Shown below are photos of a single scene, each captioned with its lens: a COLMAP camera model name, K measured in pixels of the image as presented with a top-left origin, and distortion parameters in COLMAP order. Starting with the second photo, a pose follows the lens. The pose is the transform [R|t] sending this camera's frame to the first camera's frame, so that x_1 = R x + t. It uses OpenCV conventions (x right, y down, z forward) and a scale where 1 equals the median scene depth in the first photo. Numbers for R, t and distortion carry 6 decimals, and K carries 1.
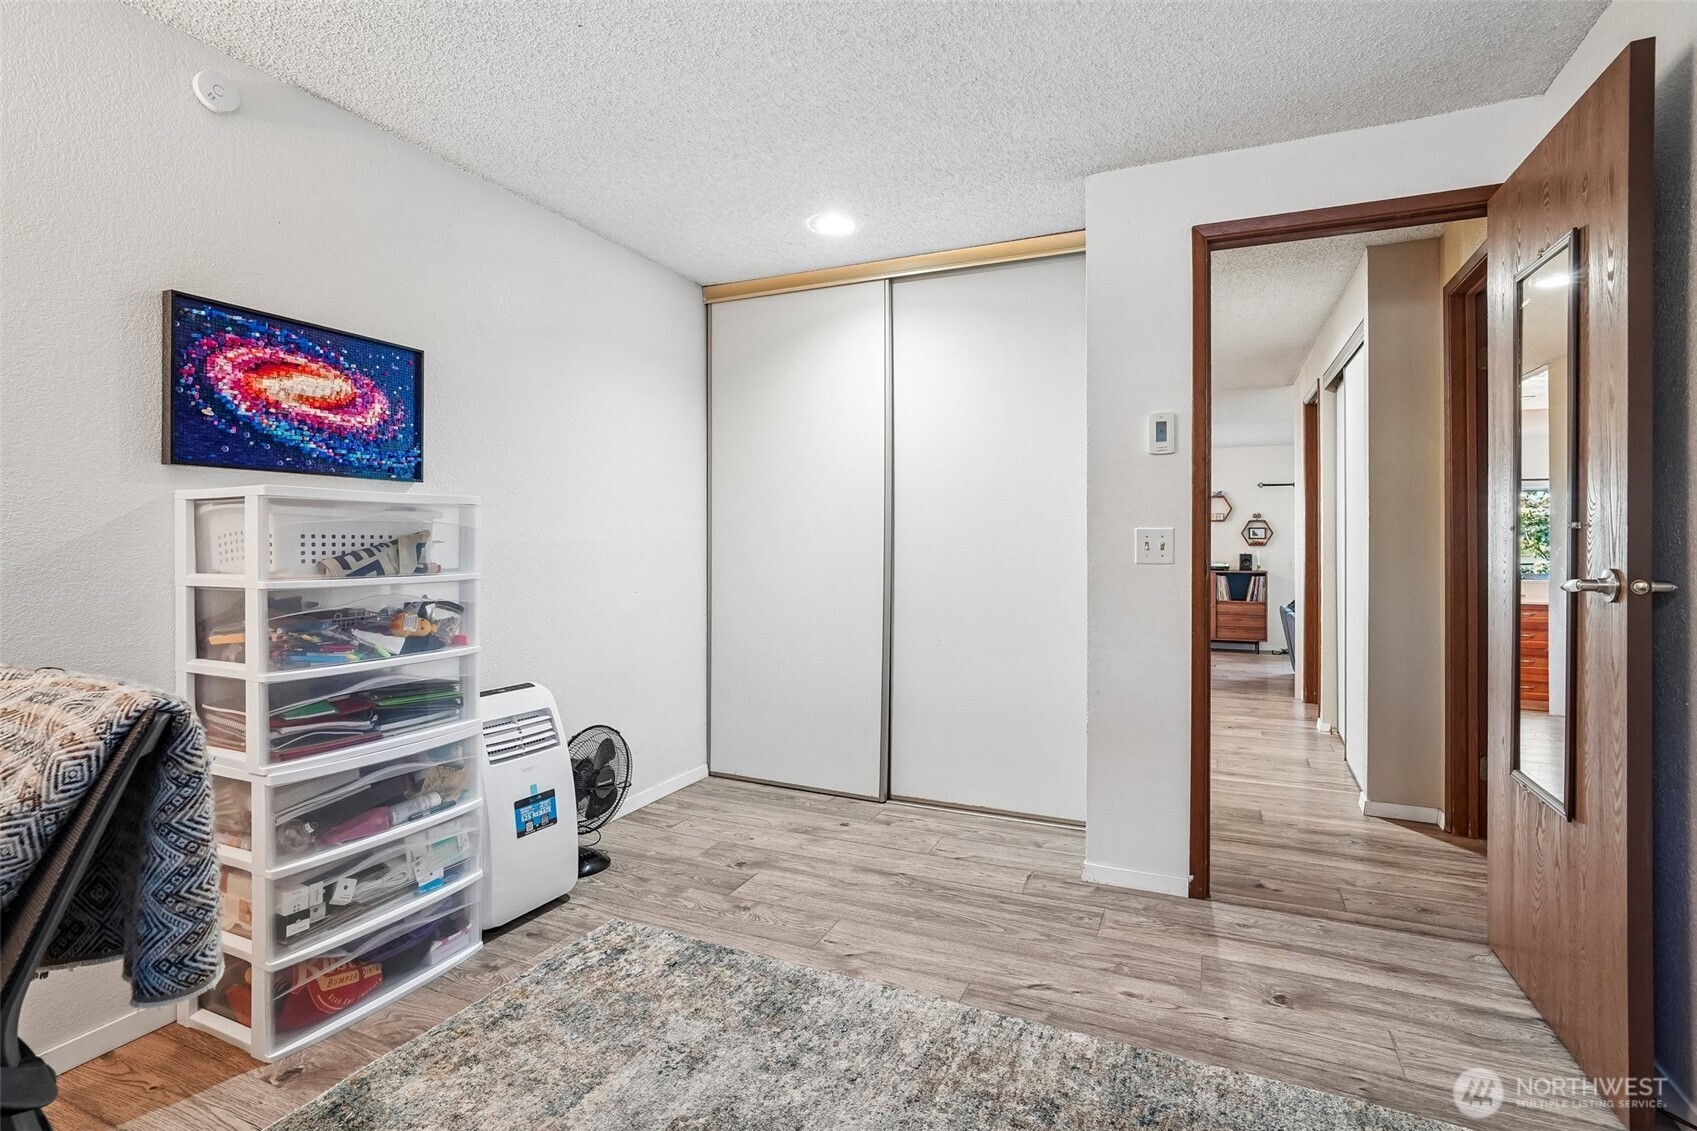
lens RADIAL K [[798.5, 0, 858.0], [0, 798.5, 553.7], [0, 0, 1]] dist [-0.022301, 0.011750]
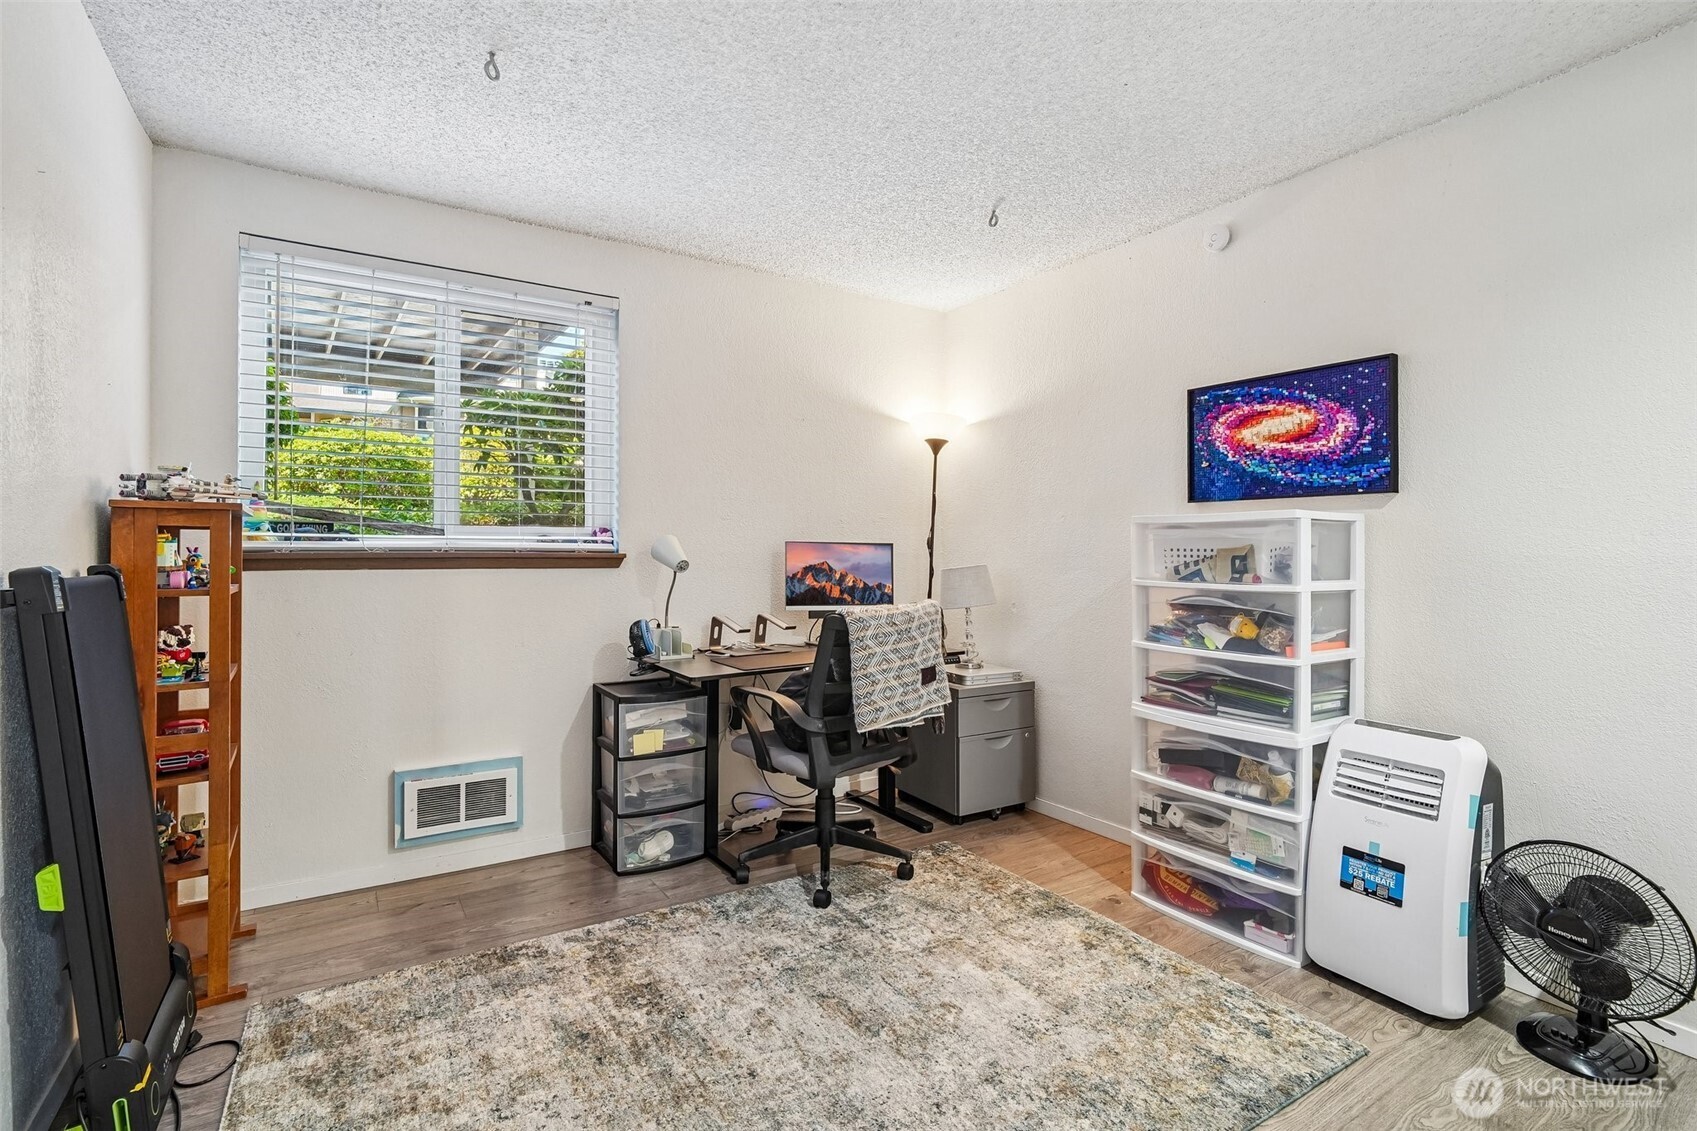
lens RADIAL K [[798.5, 0, 859.1], [0, 798.5, 550.4], [0, 0, 1]] dist [-0.022301, 0.011750]
pose [[-0.534912, 0.003306, -0.844901, 0.687531], [-0.013633, 0.999828, 0.012543, -0.027521], [0.844798, 0.018228, -0.534776, 1.129074]]
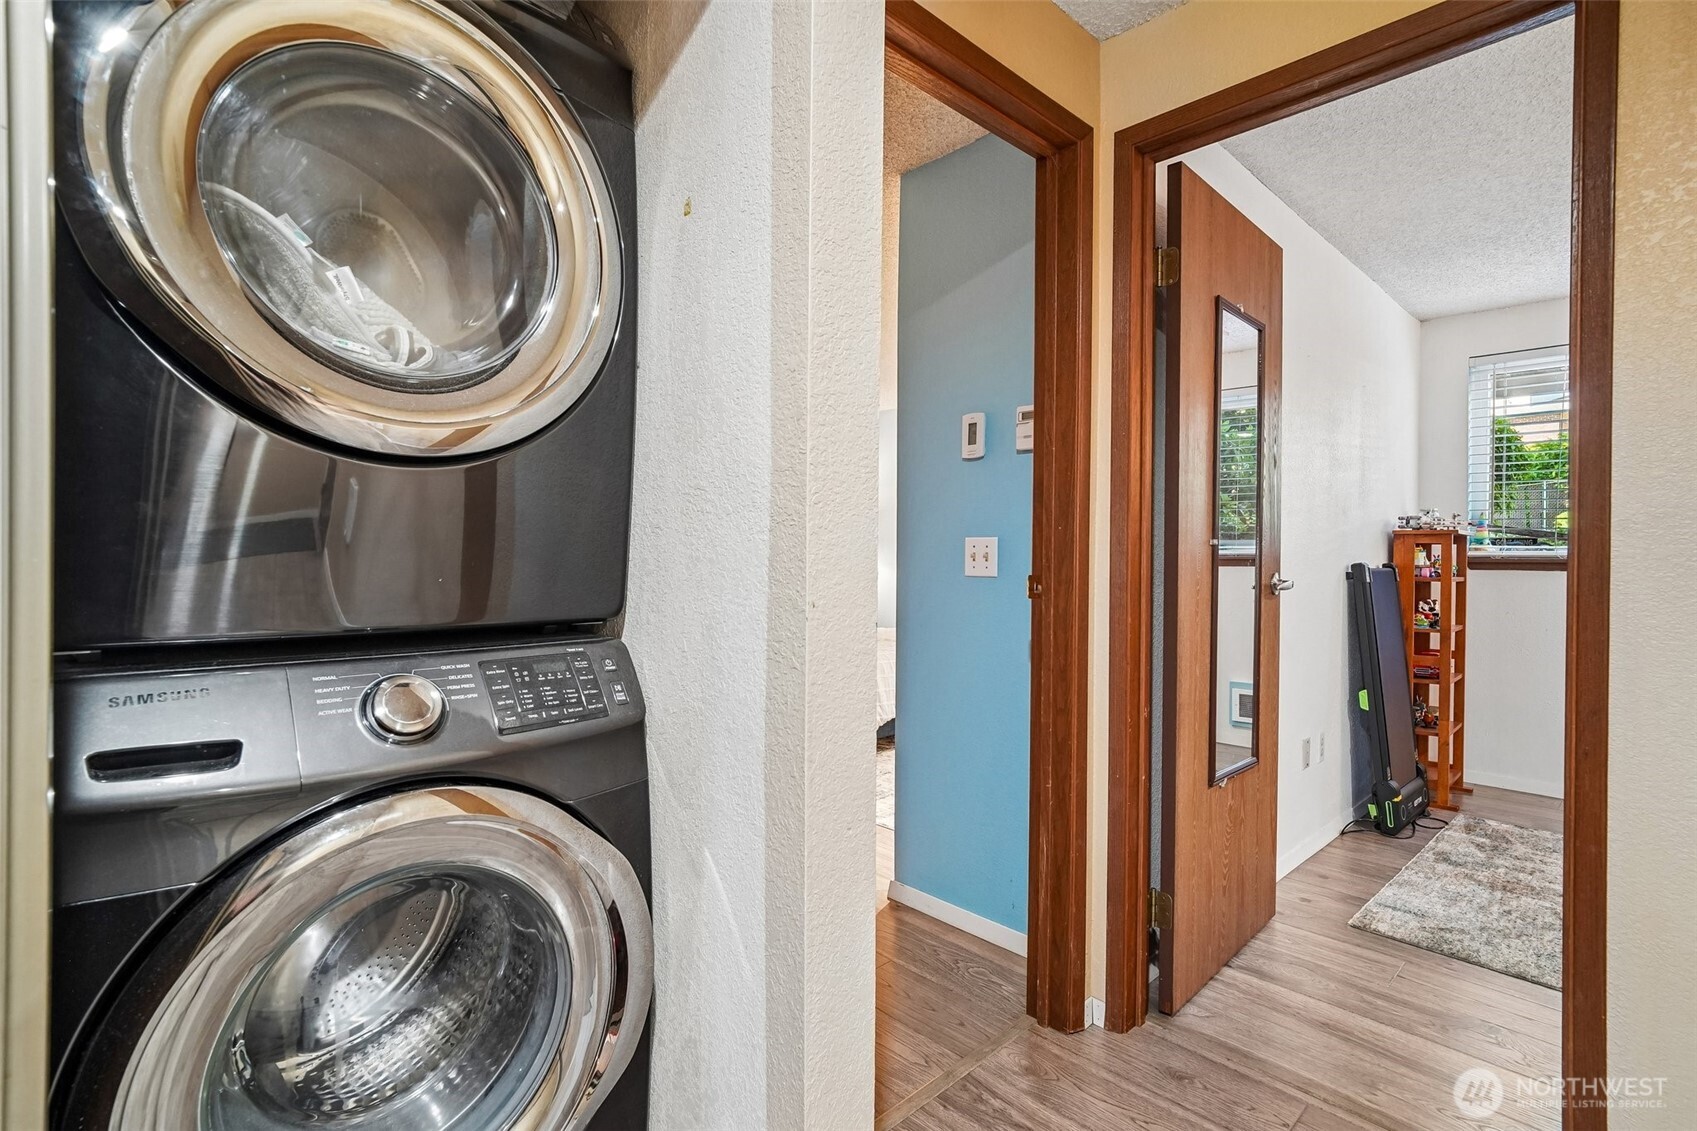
lens RADIAL K [[798.5, 0, 846.0], [0, 798.5, 553.8], [0, 0, 1]] dist [-0.022301, 0.011750]
pose [[-0.923519, -0.005377, 0.383516, 0.837678], [0.000698, 0.999876, 0.015700, -0.038768], [-0.383553, 0.014767, -0.923401, 2.048166]]
